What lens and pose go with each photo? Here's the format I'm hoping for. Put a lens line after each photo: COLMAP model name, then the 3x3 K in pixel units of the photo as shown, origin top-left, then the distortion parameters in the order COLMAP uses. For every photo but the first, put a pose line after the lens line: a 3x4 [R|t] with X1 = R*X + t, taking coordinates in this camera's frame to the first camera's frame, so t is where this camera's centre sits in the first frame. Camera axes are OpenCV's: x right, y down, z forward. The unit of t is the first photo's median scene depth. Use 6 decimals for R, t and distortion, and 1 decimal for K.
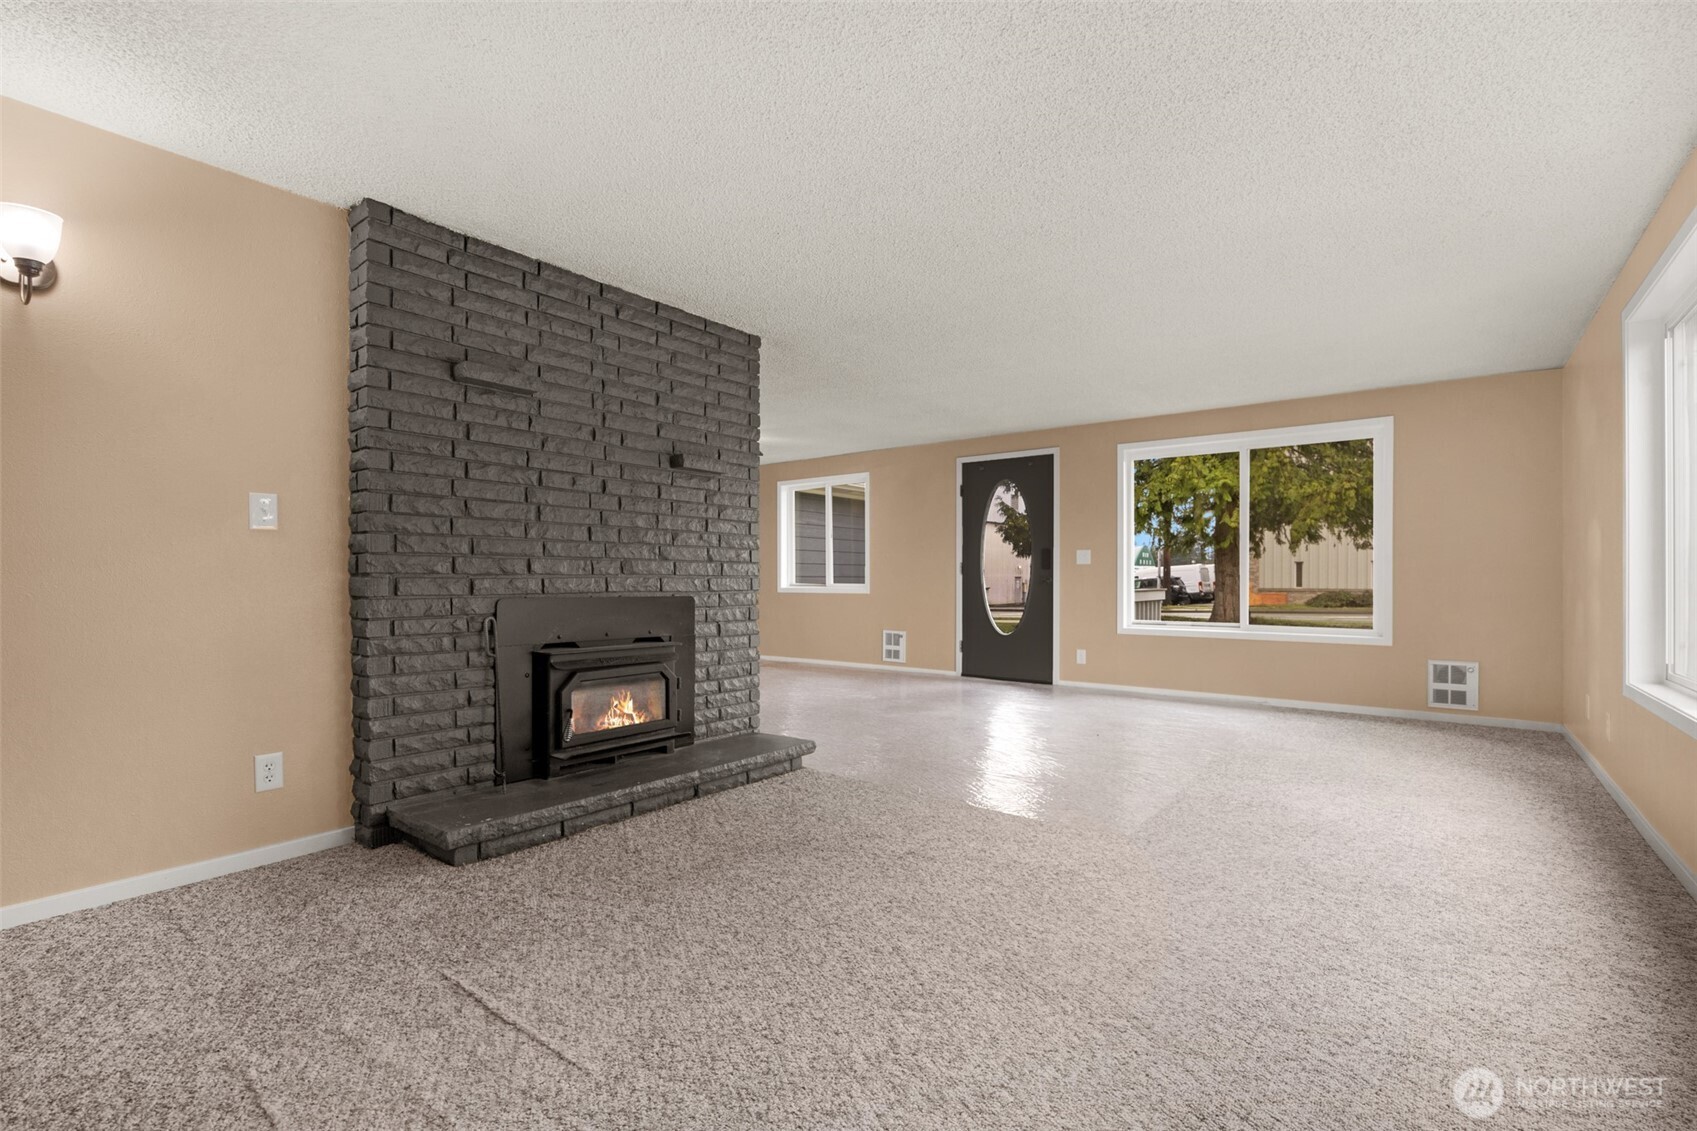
lens RADIAL K [[789.1, 0, 846.7], [0, 789.1, 578.2], [0, 0, 1]] dist [0.000870, 0.000119]
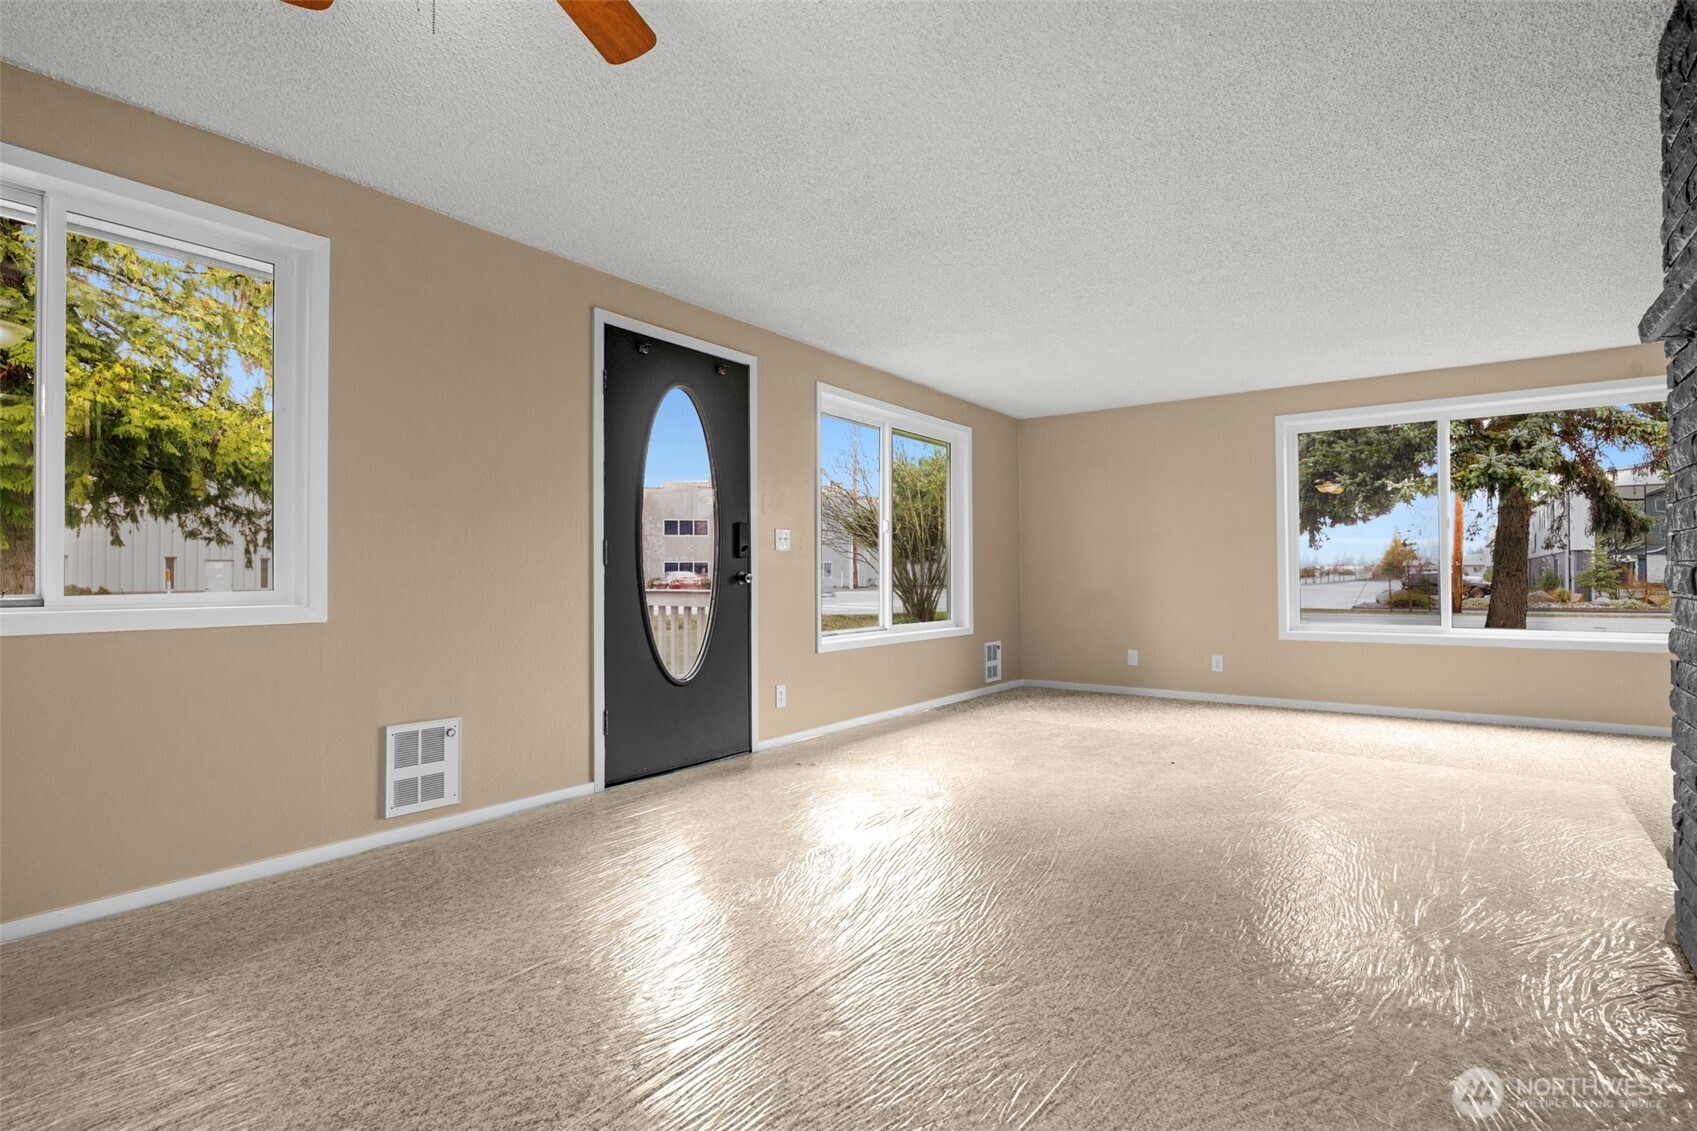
lens RADIAL K [[830.2, 0, 848.5], [0, 830.2, 565.5], [0, 0, 1]] dist [0.001305, 0.000278]
pose [[-0.004220, 0.012650, 0.999911, -0.591061], [0.008830, 0.999881, -0.012613, 0.006654], [-0.999952, 0.008776, -0.004331, 1.541018]]
